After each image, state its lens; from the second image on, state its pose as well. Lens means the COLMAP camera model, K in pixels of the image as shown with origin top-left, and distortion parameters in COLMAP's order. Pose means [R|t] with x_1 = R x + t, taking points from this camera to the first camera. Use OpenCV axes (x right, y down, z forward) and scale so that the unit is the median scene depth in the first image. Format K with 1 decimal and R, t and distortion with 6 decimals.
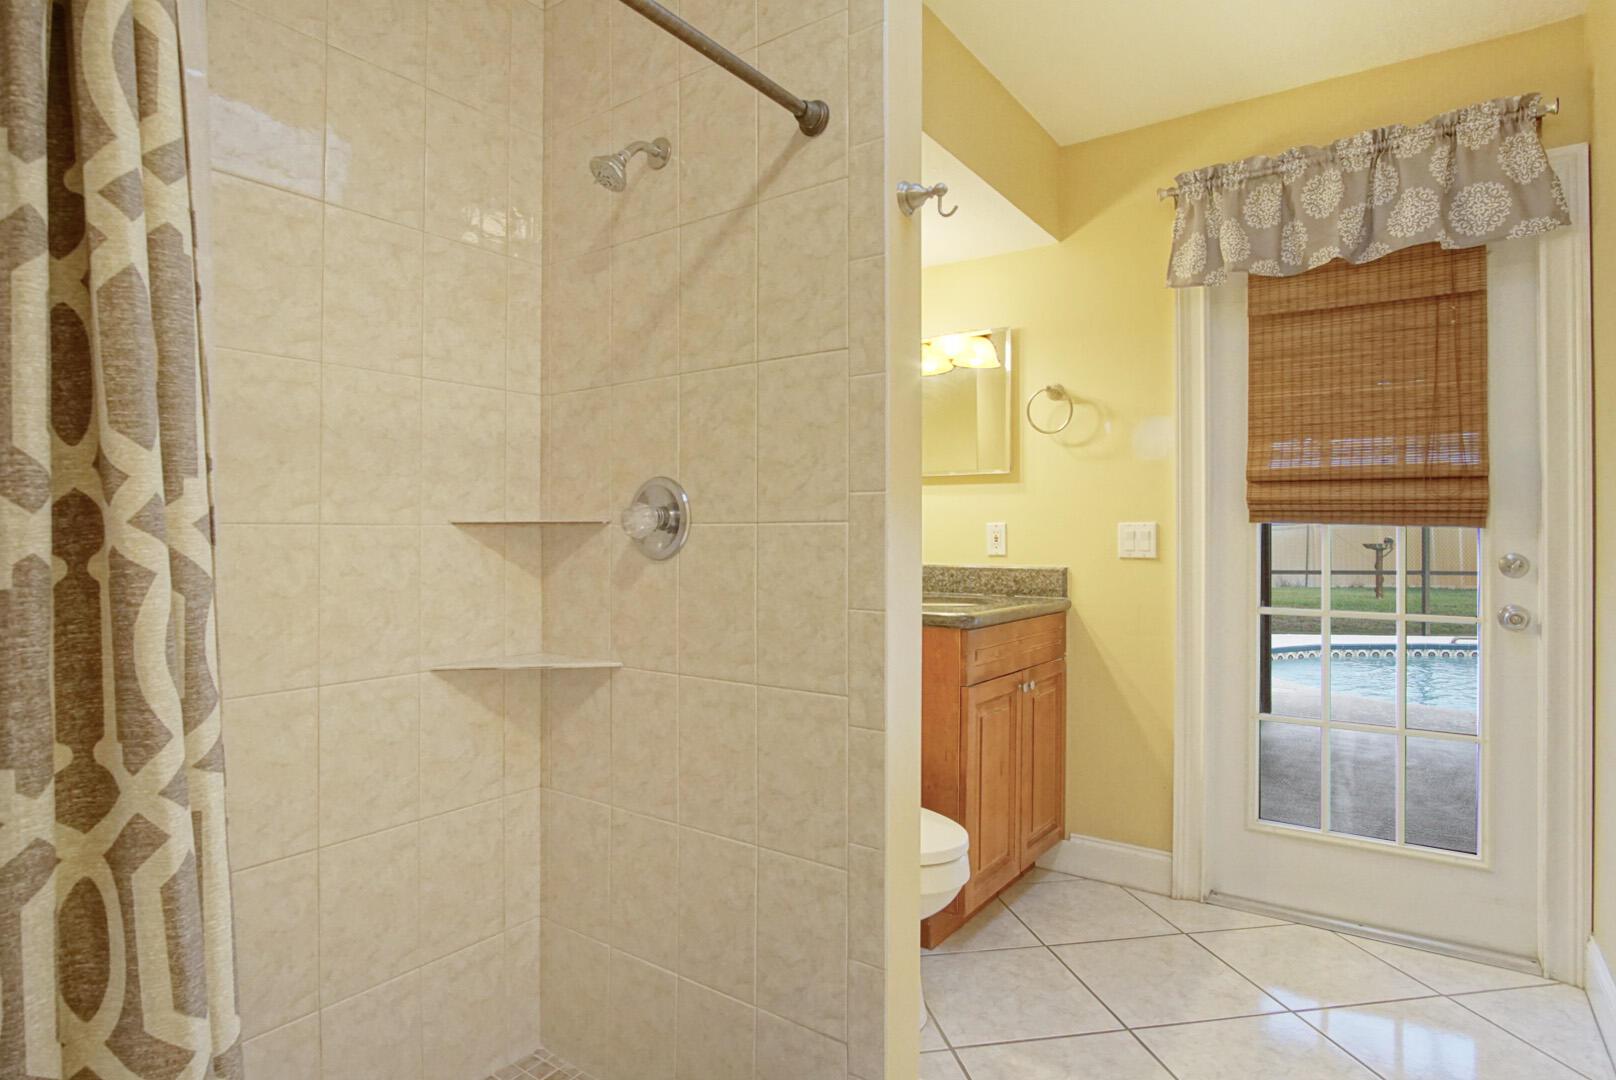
lens RADIAL K [[871.5, 0, 804.4], [0, 871.5, 543.3], [0, 0, 1]] dist [-0.040874, 0.011354]
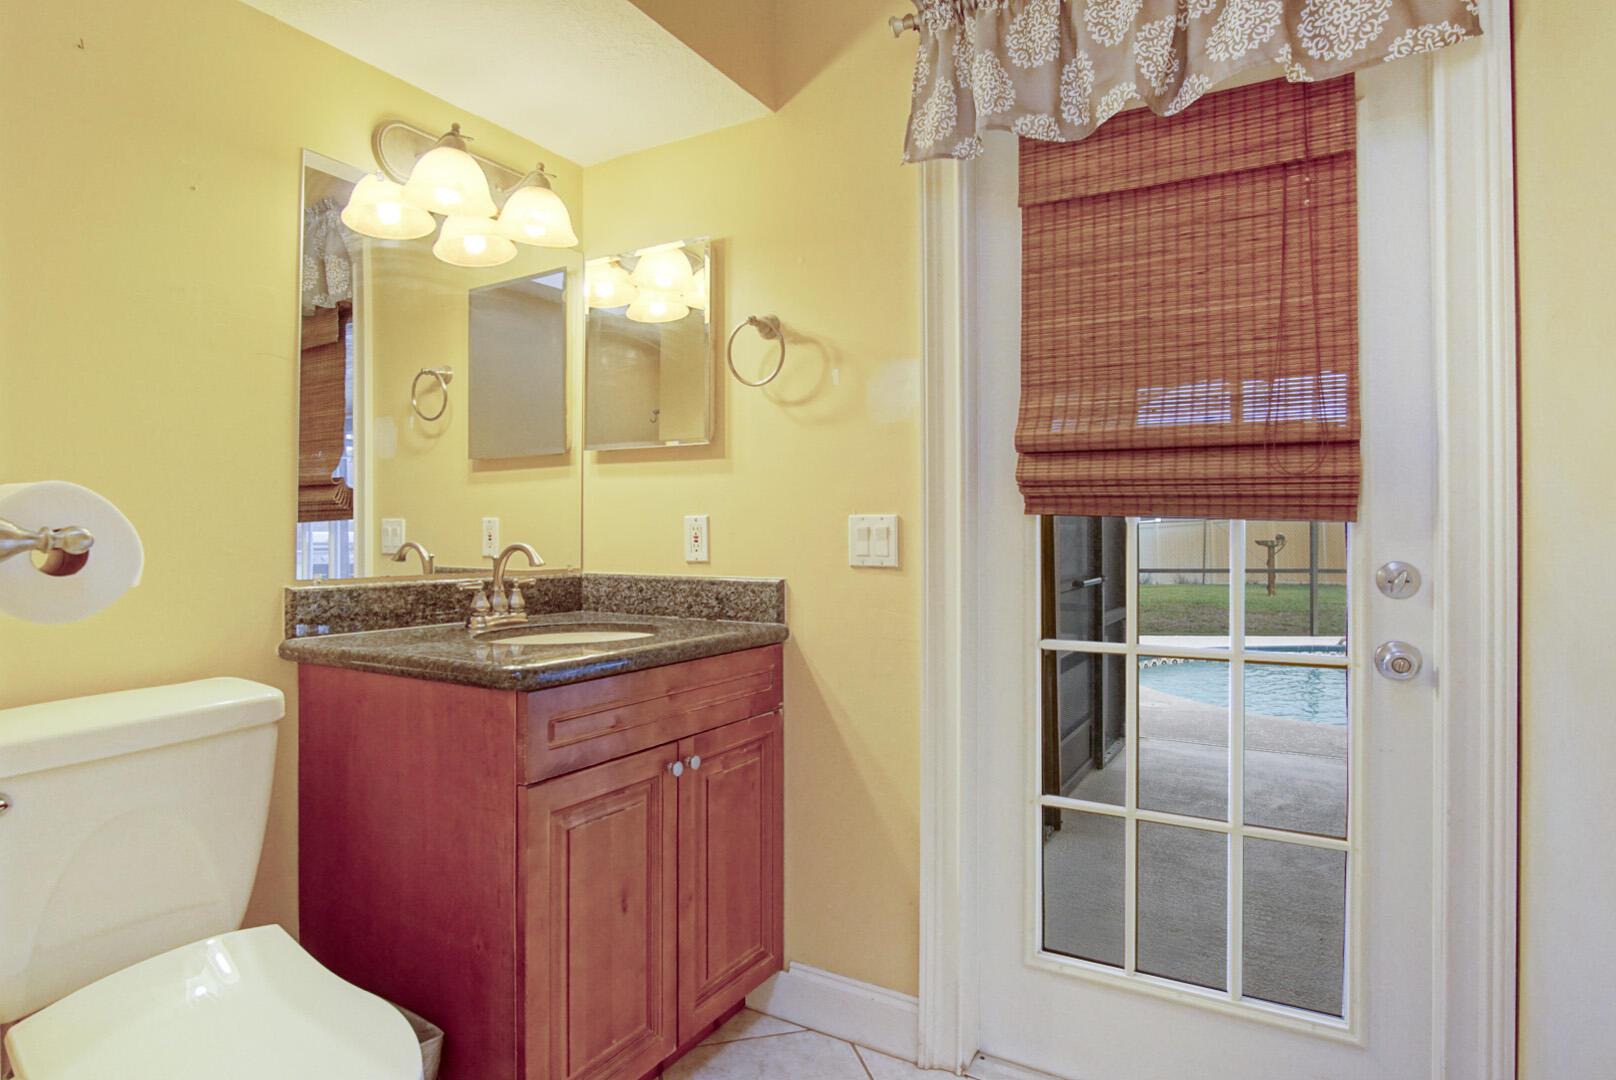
lens RADIAL K [[868.5, 0, 799.3], [0, 868.5, 540.2], [0, 0, 1]] dist [-0.037778, 0.010550]
pose [[0.996707, -0.001554, 0.081071, 0.305519], [0.001560, 0.999999, -0.000017, -0.004323], [-0.081071, 0.000144, 0.996708, 0.363671]]
